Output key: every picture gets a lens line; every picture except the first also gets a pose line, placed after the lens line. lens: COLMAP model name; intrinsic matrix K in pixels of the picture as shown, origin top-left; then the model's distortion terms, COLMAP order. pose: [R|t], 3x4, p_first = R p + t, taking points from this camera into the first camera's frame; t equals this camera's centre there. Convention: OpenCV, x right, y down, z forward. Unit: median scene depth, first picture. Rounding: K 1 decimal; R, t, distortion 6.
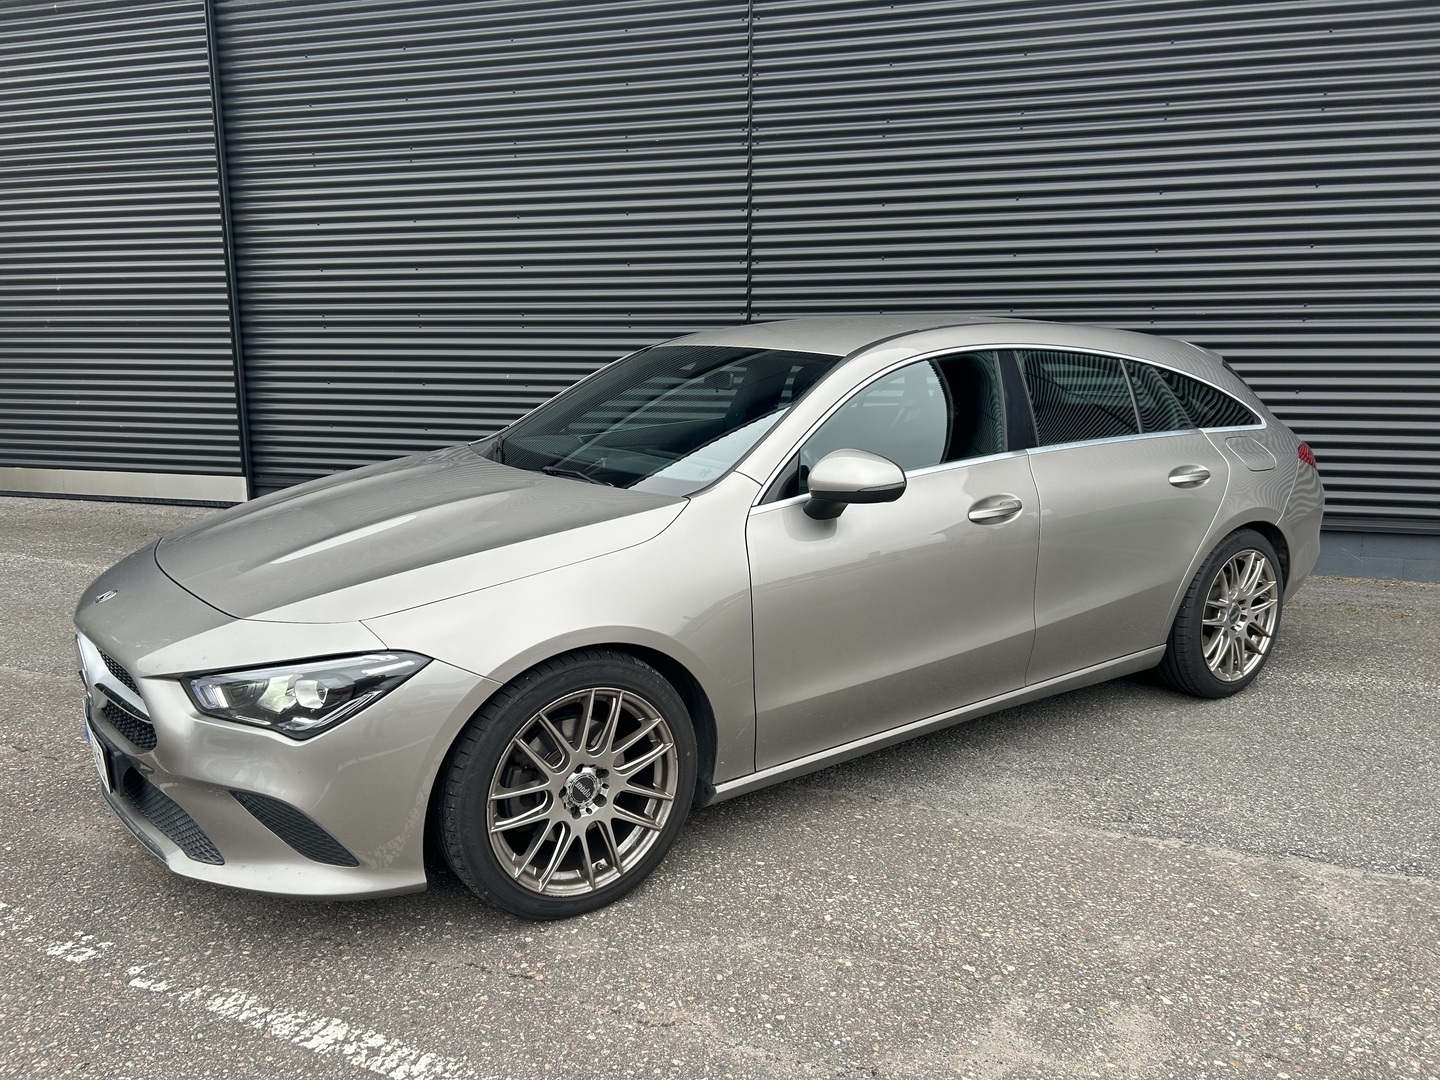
lens RADIAL K [[1082.3, 0, 715.9], [0, 1082.3, 544.2], [0, 0, 1]] dist [0.049594, -0.054499]
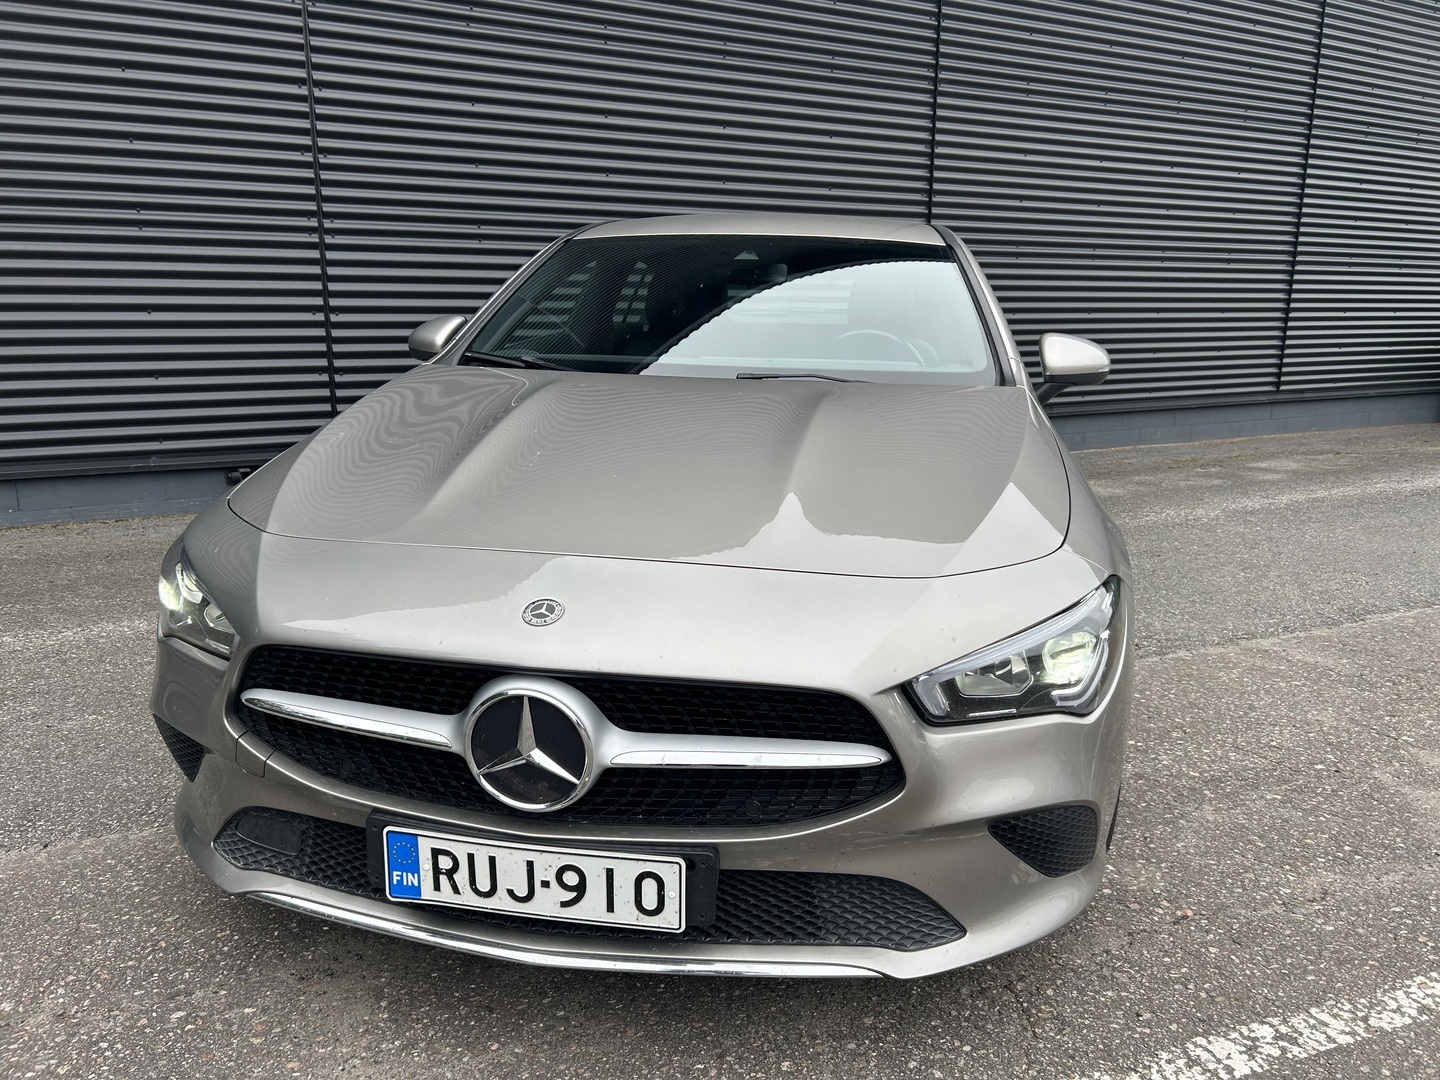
lens RADIAL K [[1082.3, 0, 720.1], [0, 1082.3, 534.7], [0, 0, 1]] dist [0.049594, -0.054499]
pose [[0.702407, -0.144188, 0.697018, -0.940022], [0.122302, 0.989152, 0.081372, -0.027627], [-0.701190, 0.028090, 0.712421, 0.577596]]
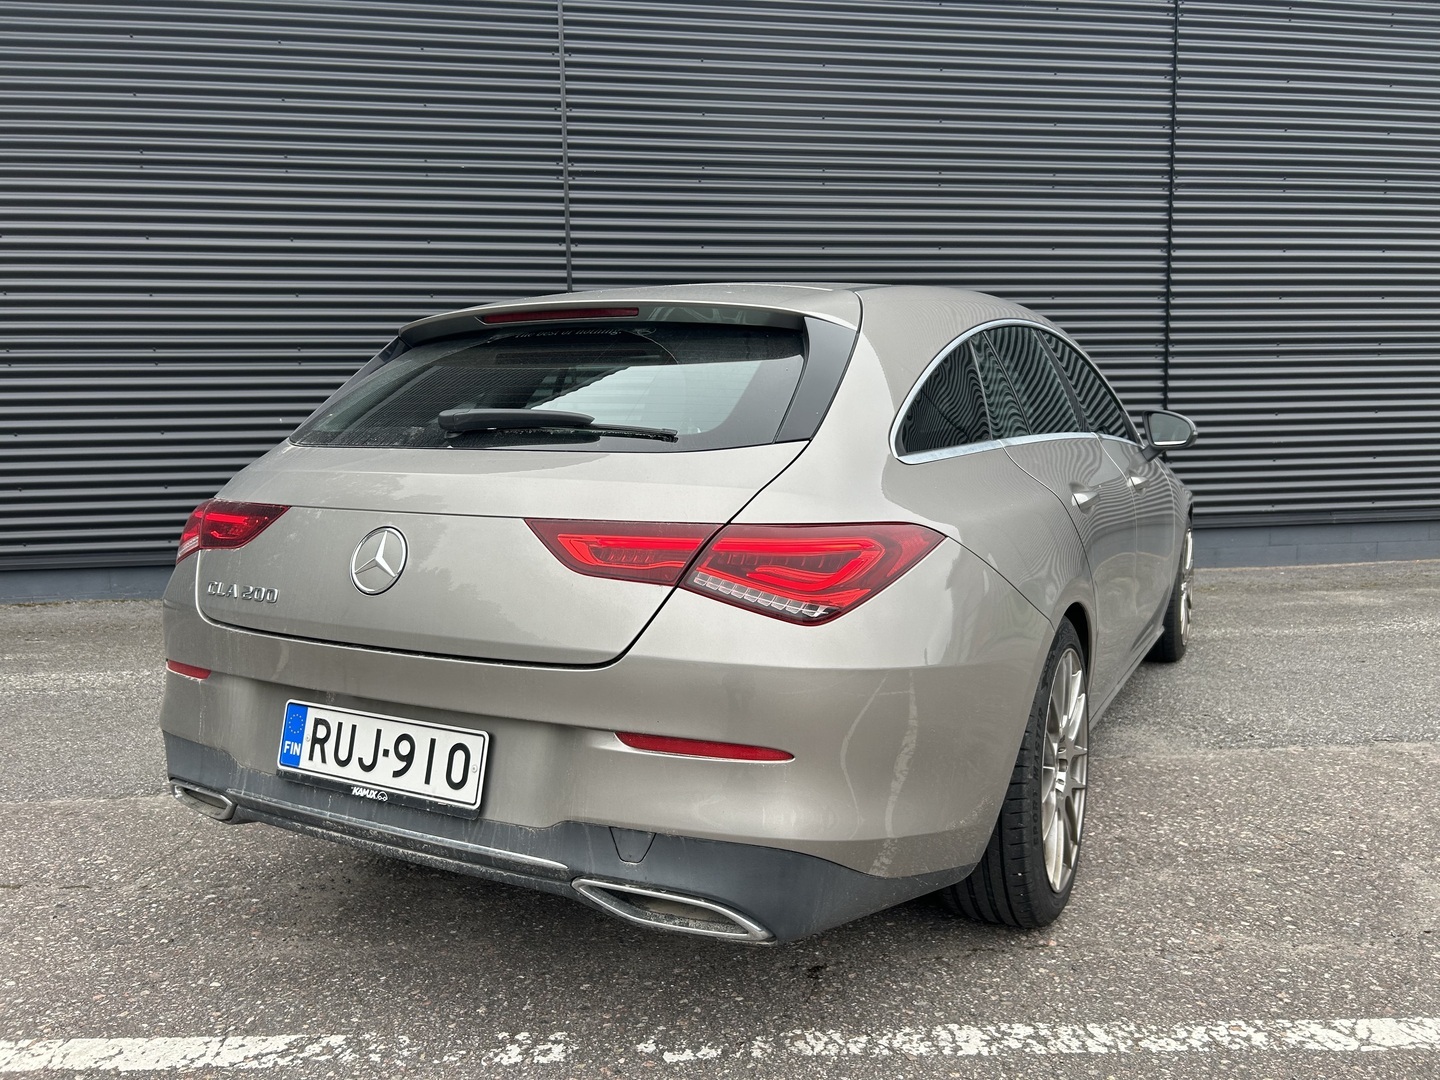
lens RADIAL K [[1082.3, 0, 734.6], [0, 1082.3, 540.6], [0, 0, 1]] dist [0.049594, -0.054499]
pose [[0.895523, -0.057195, 0.441325, -0.715631], [0.099634, 0.992300, -0.073573, 0.101371], [-0.433719, 0.109857, 0.894326, 0.255499]]
